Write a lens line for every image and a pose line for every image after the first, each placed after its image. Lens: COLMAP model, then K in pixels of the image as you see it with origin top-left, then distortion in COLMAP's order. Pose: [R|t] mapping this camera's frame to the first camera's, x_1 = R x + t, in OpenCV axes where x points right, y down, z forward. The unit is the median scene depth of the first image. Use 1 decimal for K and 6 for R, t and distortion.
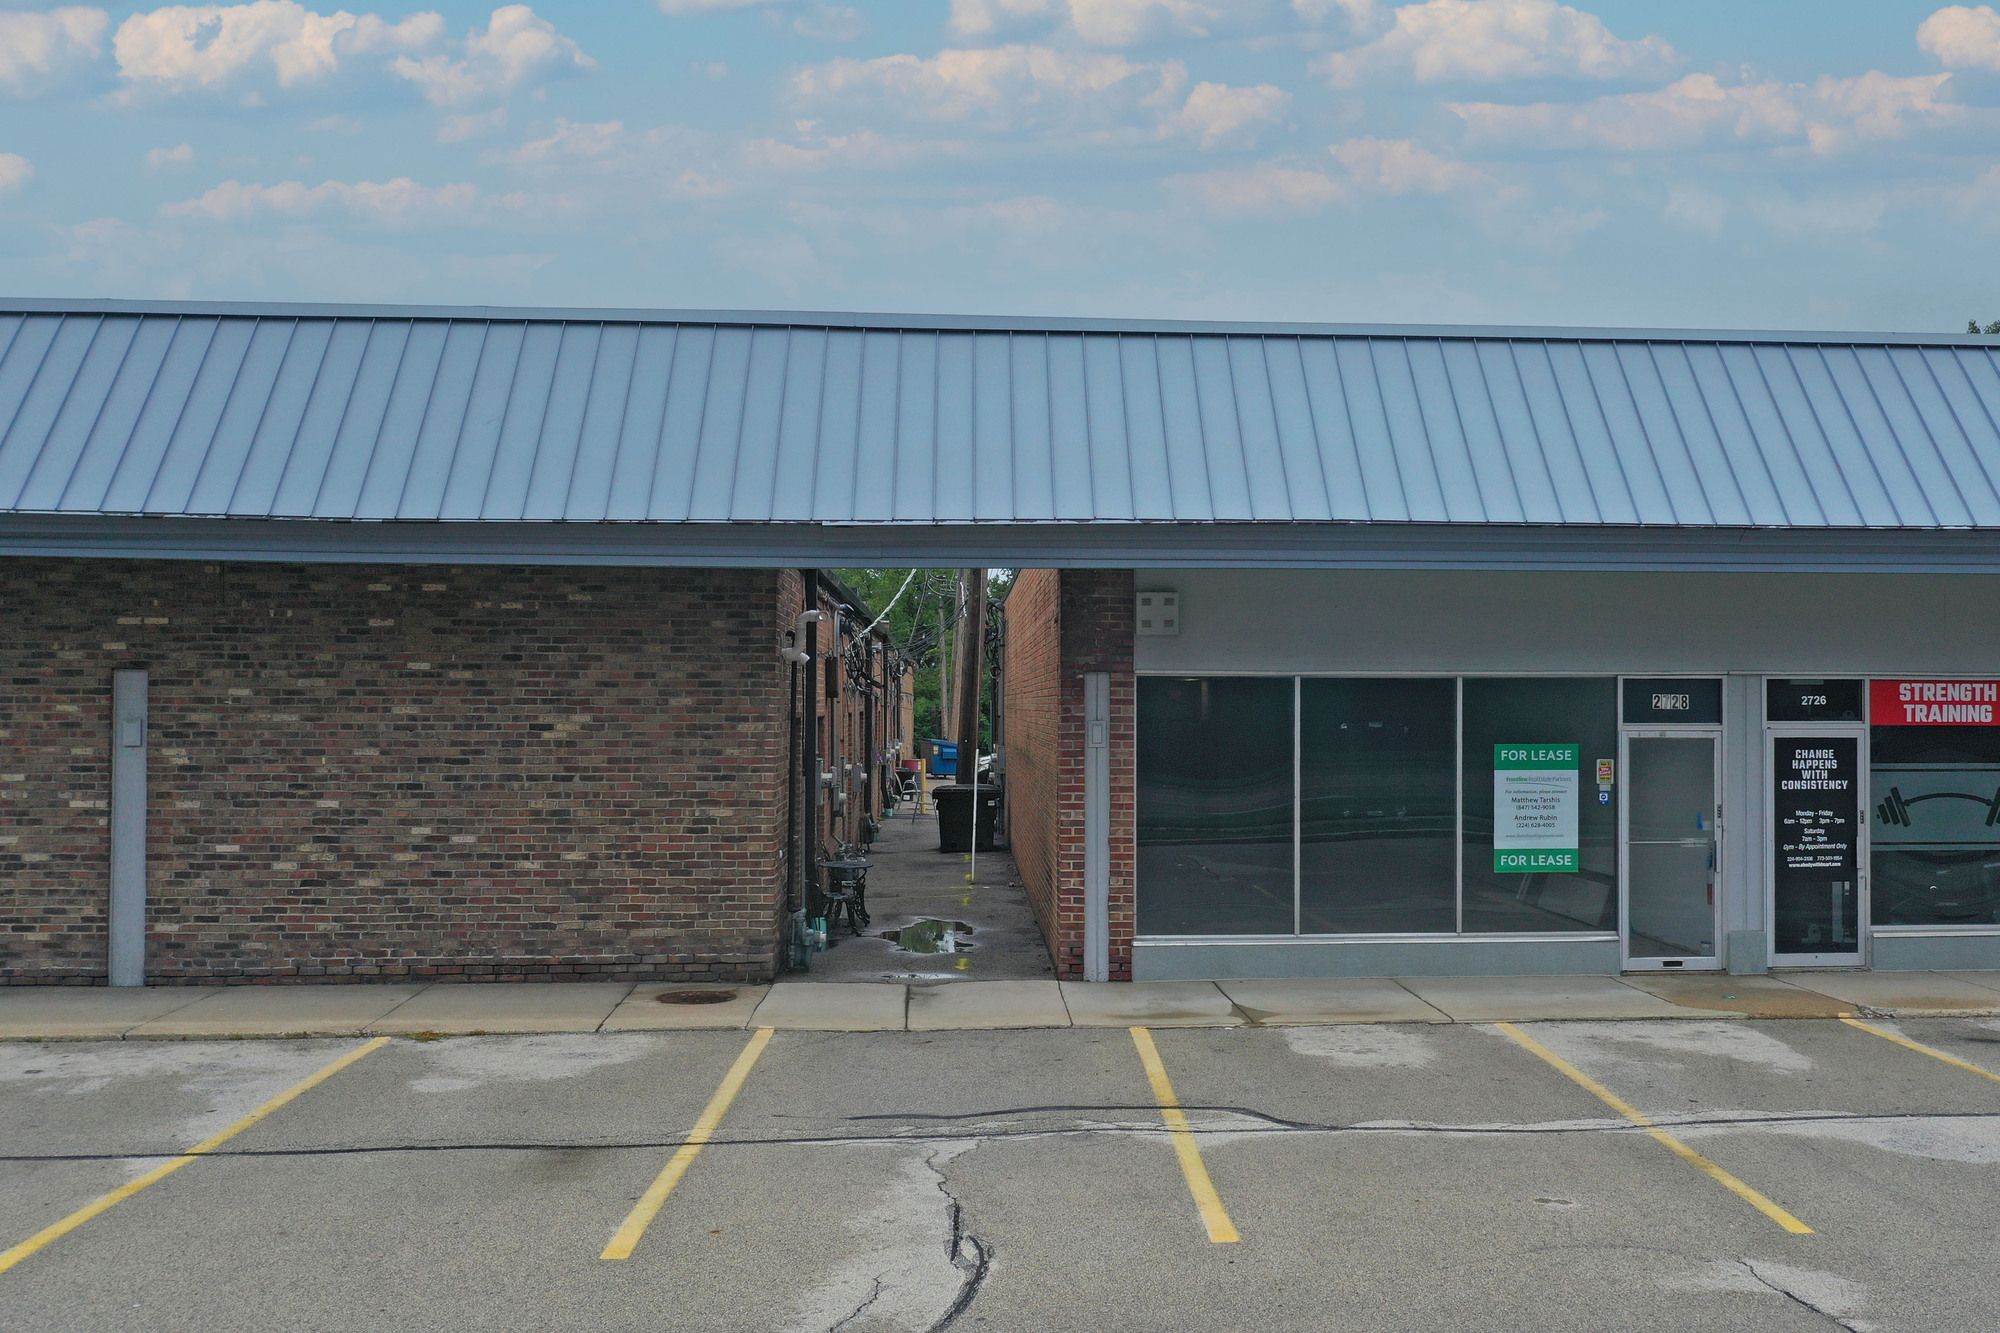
lens RADIAL K [[1798.8, 0, 1045.0], [0, 1798.8, 679.1], [0, 0, 1]] dist [-0.005131, -0.005732]
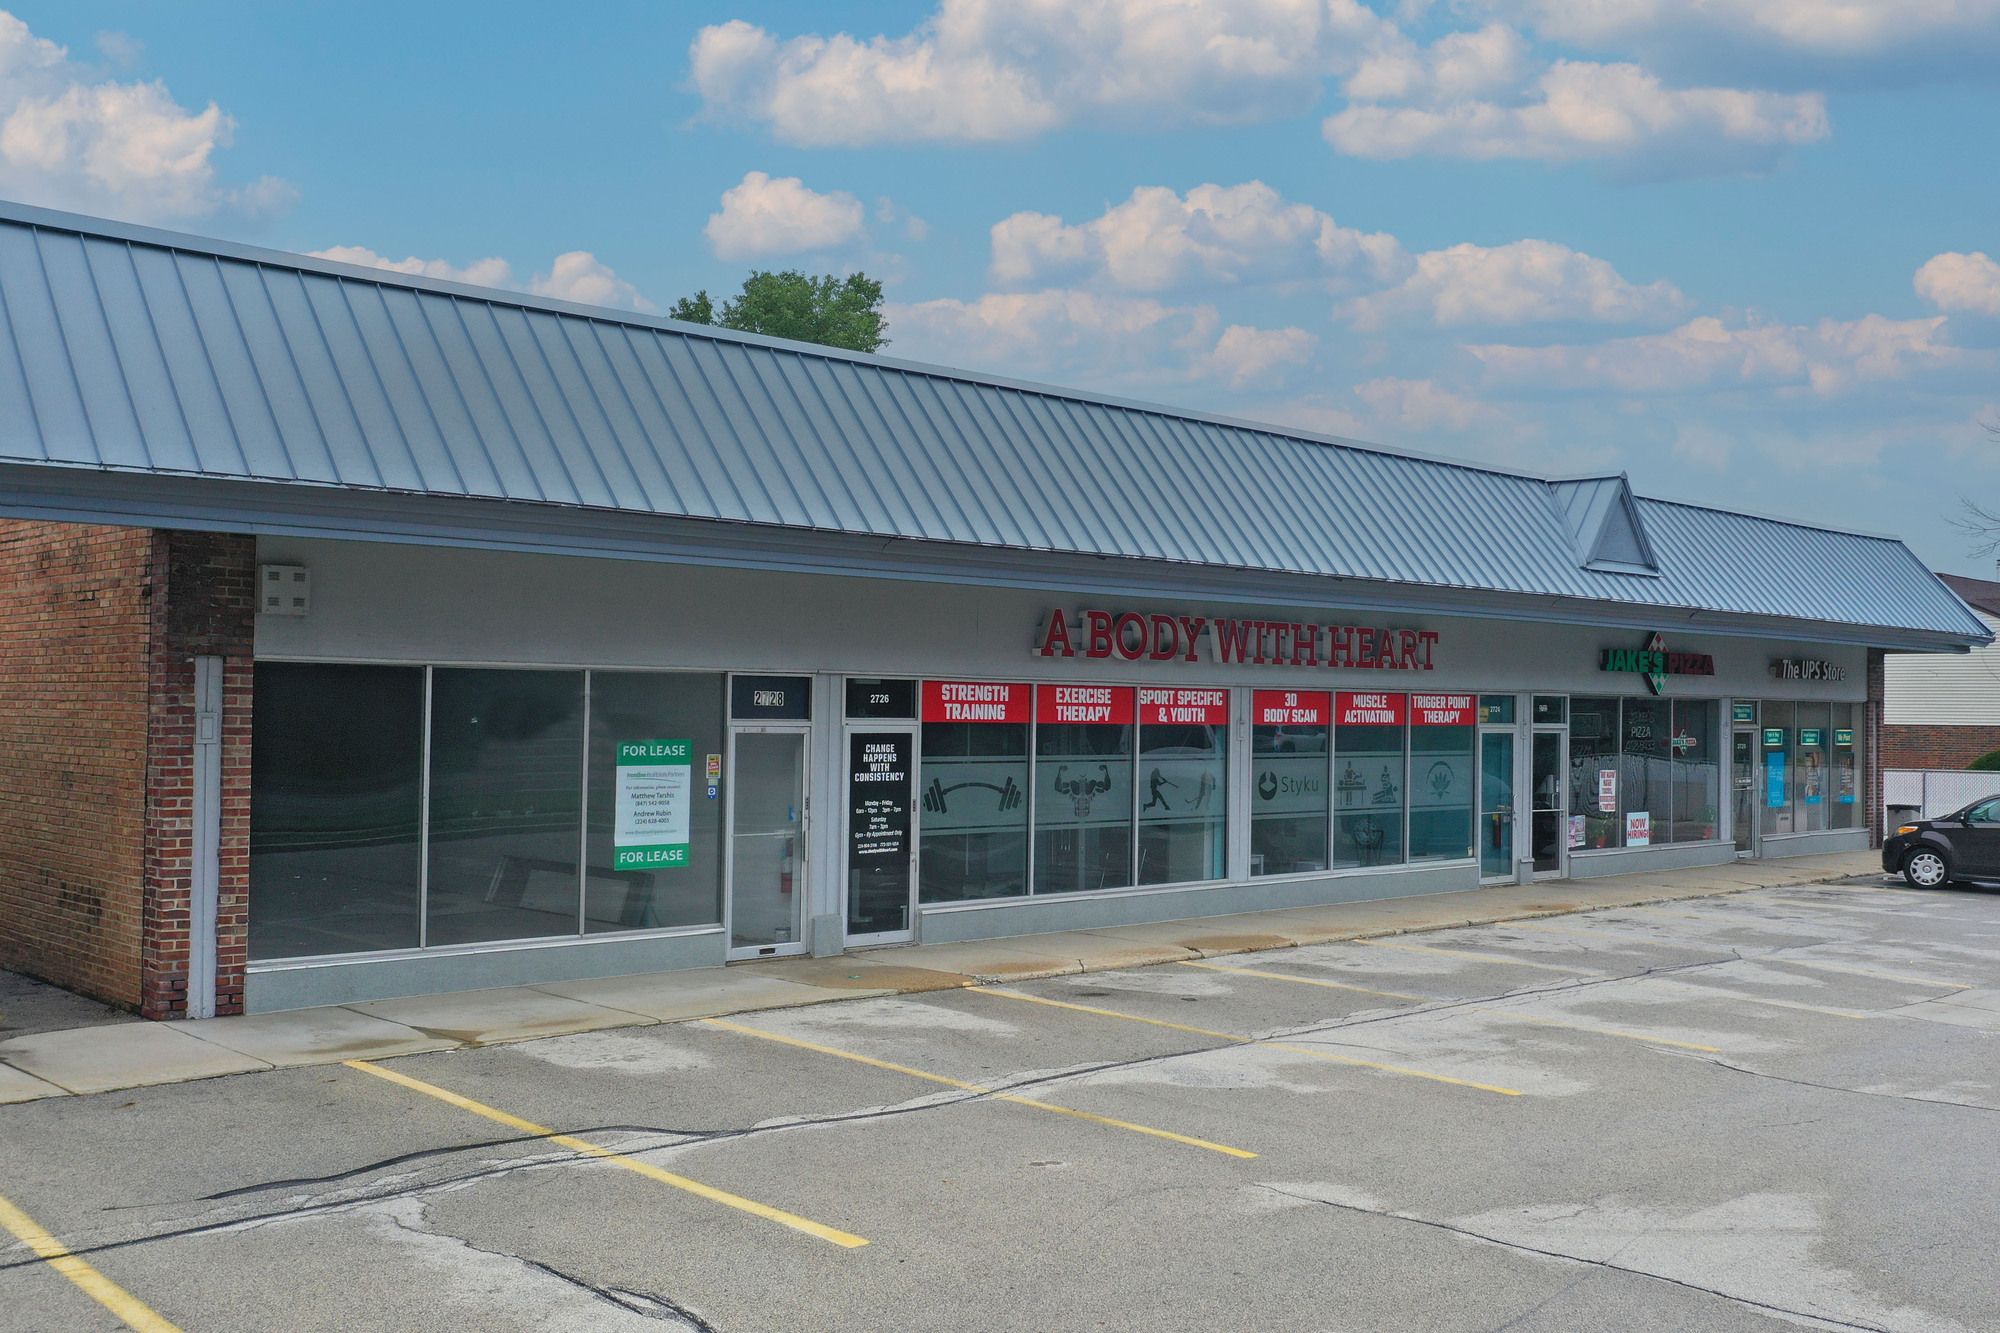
lens RADIAL K [[1893.0, 0, 951.8], [0, 1893.0, 667.9], [0, 0, 1]] dist [-0.011413, 0.006023]
pose [[0.785663, 0.022243, 0.618254, -0.248756], [-0.020892, 0.999737, -0.009419, 0.003149], [-0.618301, -0.005516, 0.785922, 0.078140]]
